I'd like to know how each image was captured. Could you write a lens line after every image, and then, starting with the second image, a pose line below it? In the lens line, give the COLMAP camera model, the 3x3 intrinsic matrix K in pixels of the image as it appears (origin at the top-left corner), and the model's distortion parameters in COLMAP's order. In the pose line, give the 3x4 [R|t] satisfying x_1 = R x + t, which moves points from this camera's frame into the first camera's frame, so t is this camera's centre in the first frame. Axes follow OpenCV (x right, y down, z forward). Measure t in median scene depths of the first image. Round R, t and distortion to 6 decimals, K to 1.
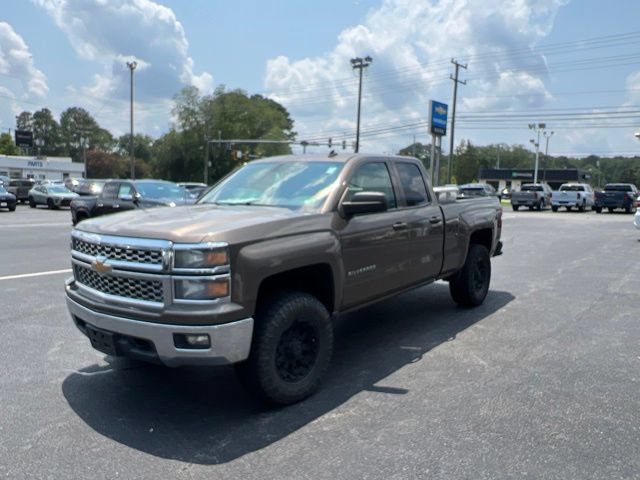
lens RADIAL K [[493.3, 0, 320.0], [0, 493.3, 240.0], [0, 0, 1]] dist [-0.003260, -0.005102]
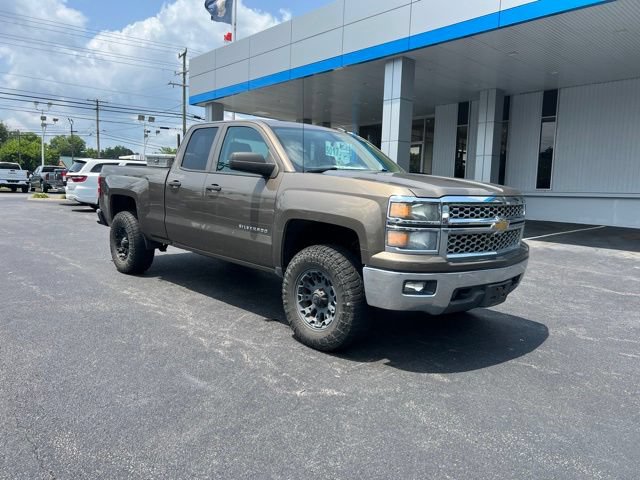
lens RADIAL K [[488.4, 0, 320.0], [0, 488.4, 240.0], [0, 0, 1]] dist [0.015788, -0.005704]
pose [[0.126376, -0.117255, 0.985028, -0.787152], [0.075509, 0.991246, 0.108307, -0.031498], [-0.989104, 0.060691, 0.134124, 0.626835]]
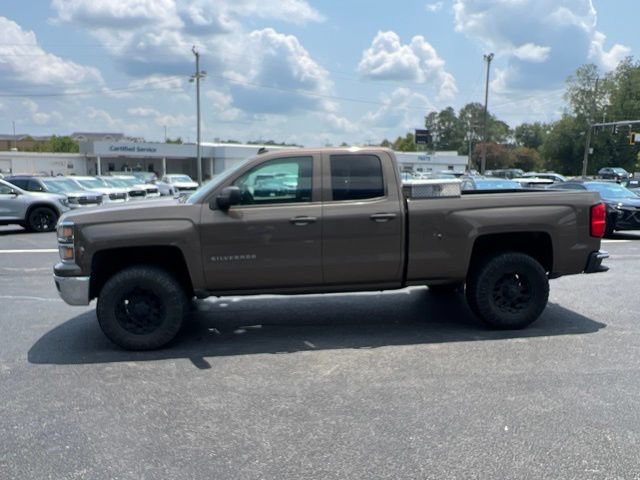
lens RADIAL K [[497.1, 0, 320.0], [0, 497.1, 240.0], [0, 0, 1]] dist [-0.001573, -0.001883]
pose [[0.709963, 0.075331, -0.700198, 0.620544], [-0.062971, 0.997070, 0.043421, -0.024123], [0.701417, 0.013265, 0.712627, 0.212863]]
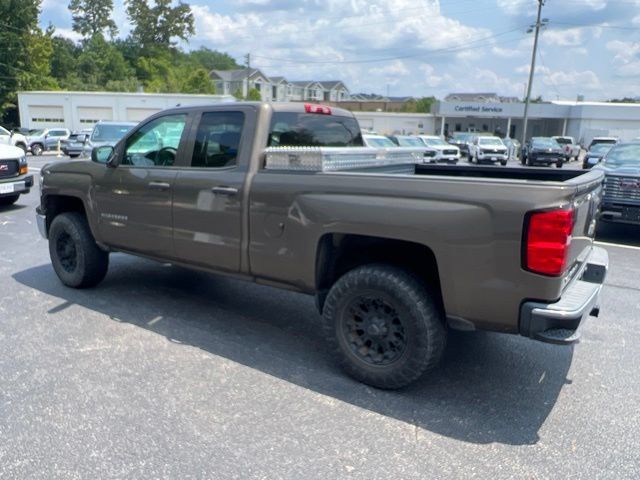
lens RADIAL K [[493.3, 0, 320.0], [0, 493.3, 240.0], [0, 0, 1]] dist [-0.003260, -0.005102]
pose [[0.052659, 0.201947, -0.977980, 0.751275], [-0.130576, 0.972323, 0.193748, -0.100355], [0.990039, 0.117498, 0.077571, 0.856858]]
